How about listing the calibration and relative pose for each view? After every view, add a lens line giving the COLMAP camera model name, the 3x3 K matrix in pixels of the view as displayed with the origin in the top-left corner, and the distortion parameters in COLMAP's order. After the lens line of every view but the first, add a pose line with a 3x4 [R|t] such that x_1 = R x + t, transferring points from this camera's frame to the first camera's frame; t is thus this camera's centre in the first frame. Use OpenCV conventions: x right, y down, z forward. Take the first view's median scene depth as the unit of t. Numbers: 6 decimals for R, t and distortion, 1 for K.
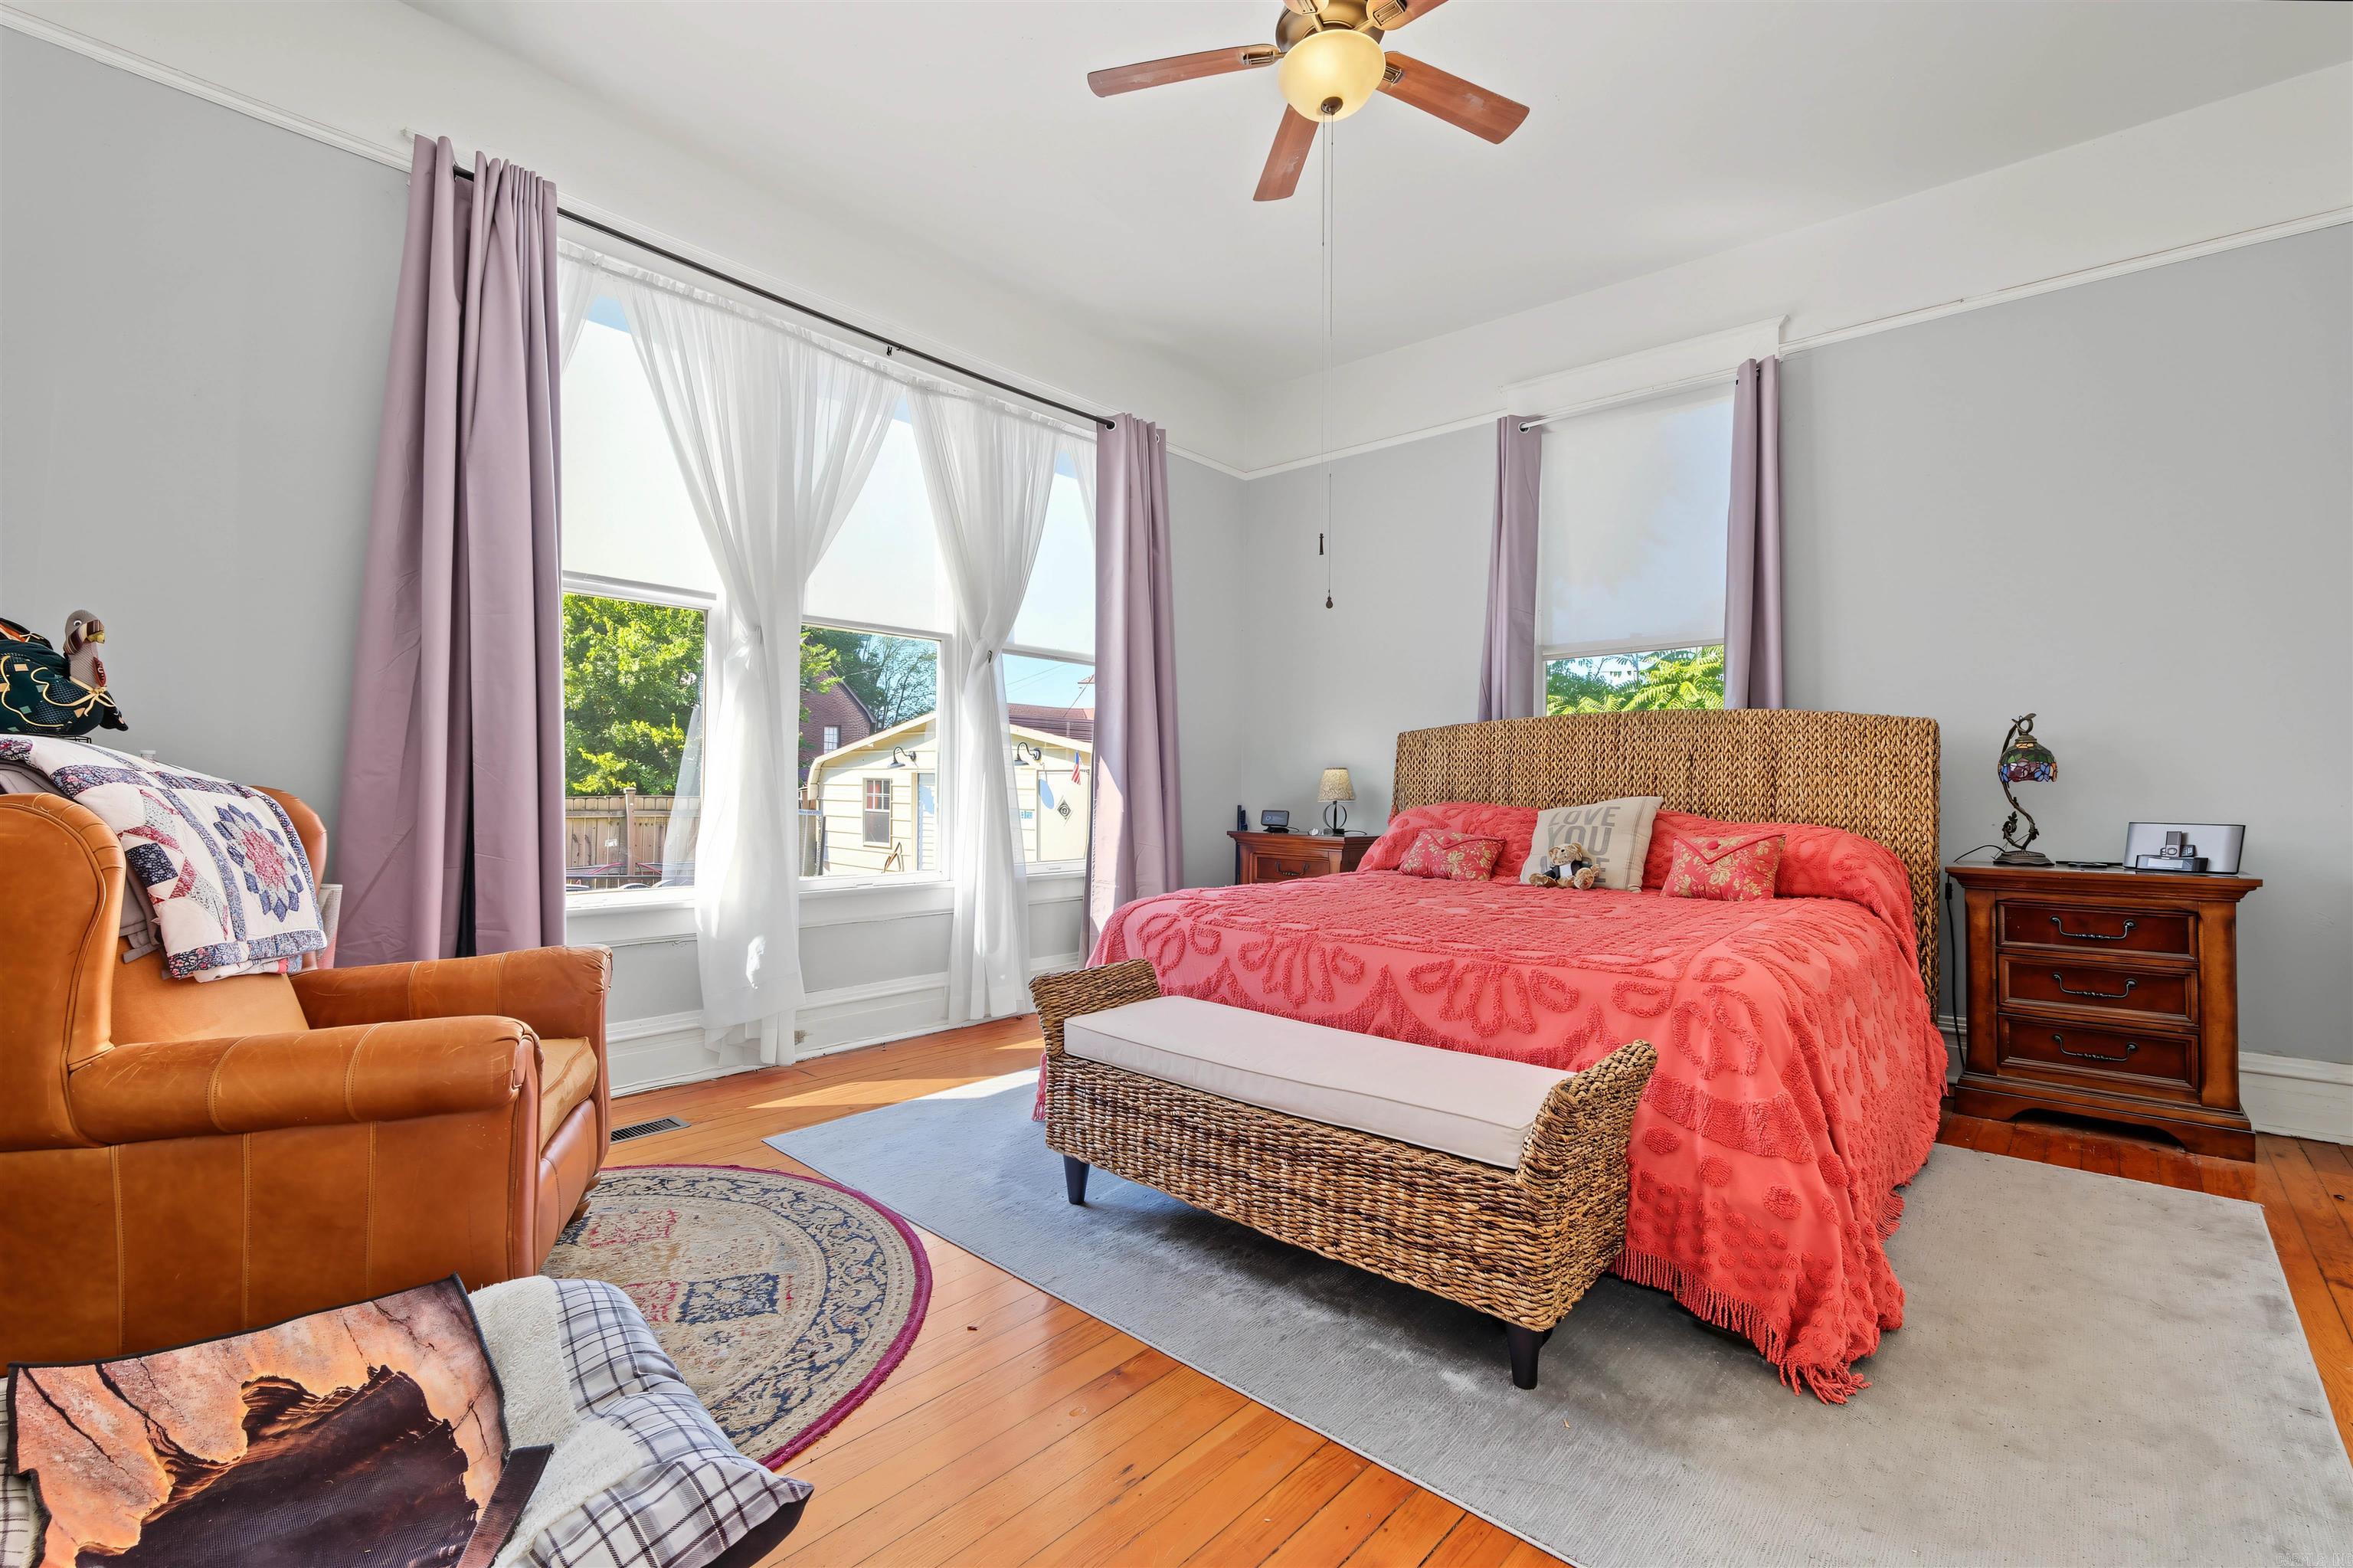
lens RADIAL K [[1020.6, 0, 1170.6], [0, 1020.6, 777.8], [0, 0, 1]] dist [0.001081, 0.000156]
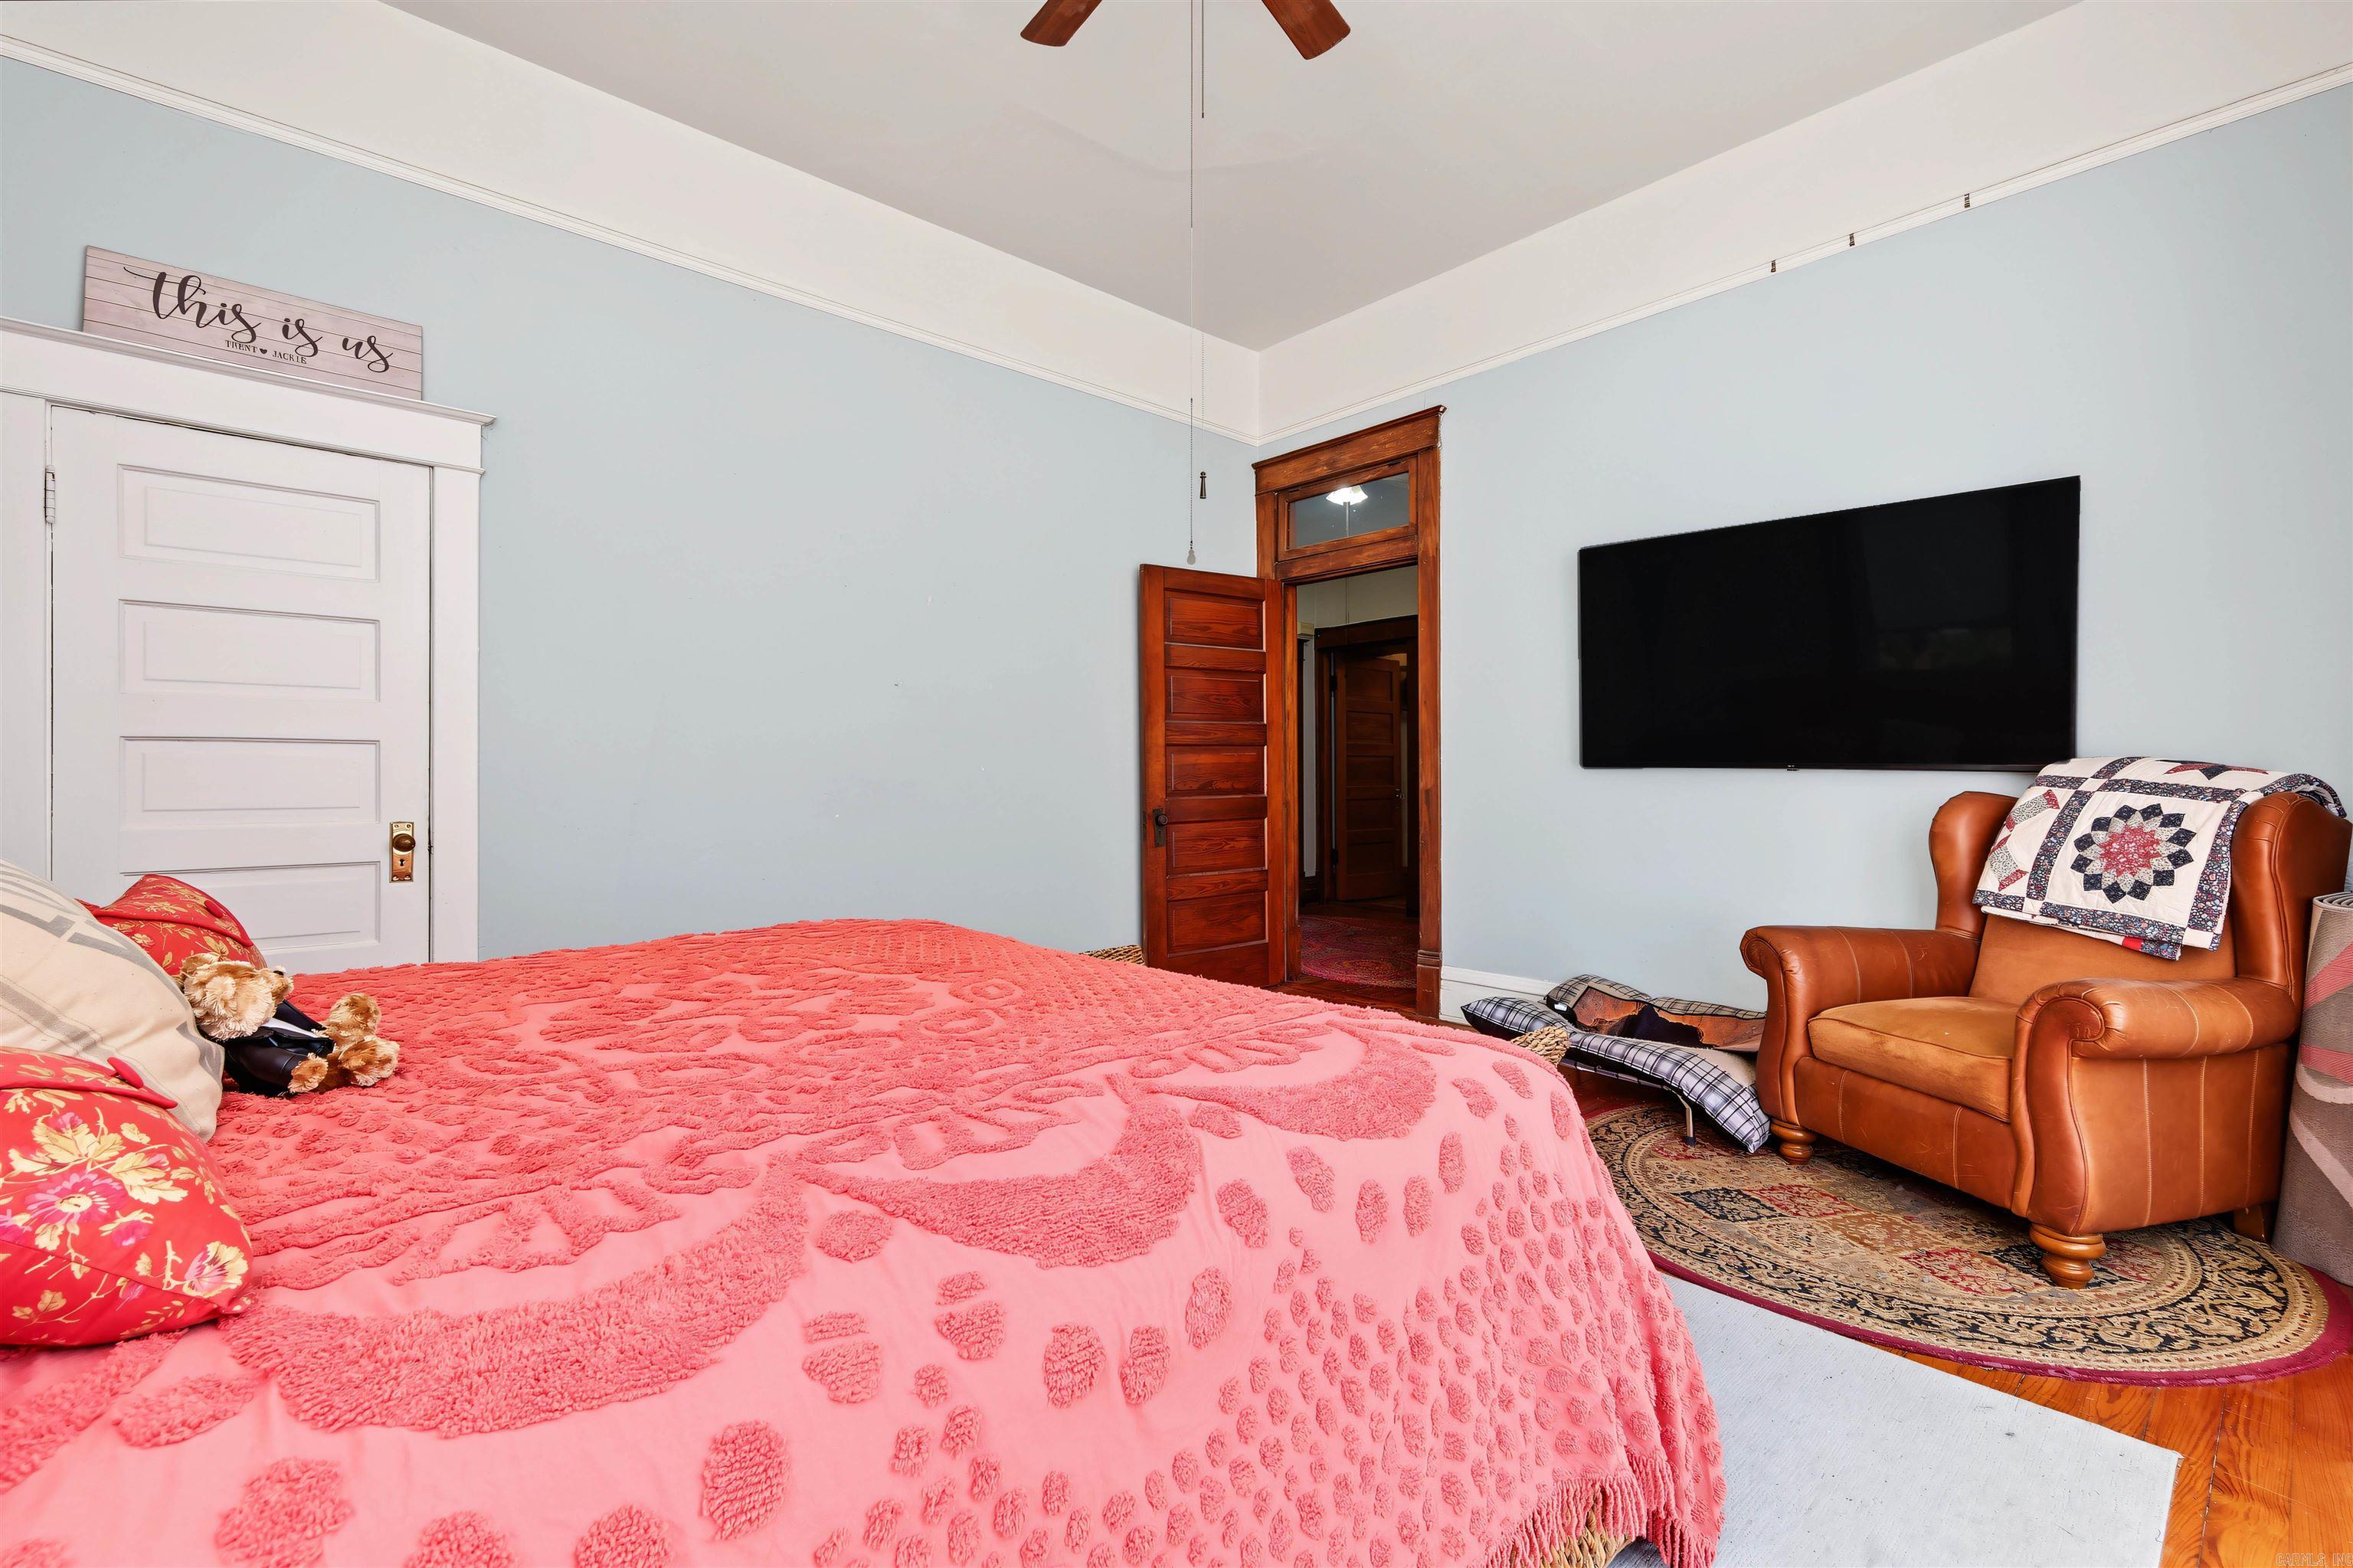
lens RADIAL K [[1020.6, 0, 1183.3], [0, 1020.6, 772.8], [0, 0, 1]] dist [0.001081, 0.000156]
pose [[-0.995022, -0.003758, 0.099584, 0.065123], [-0.004422, 0.999969, -0.006453, 0.001146], [-0.099556, -0.006862, -0.995008, 1.480187]]
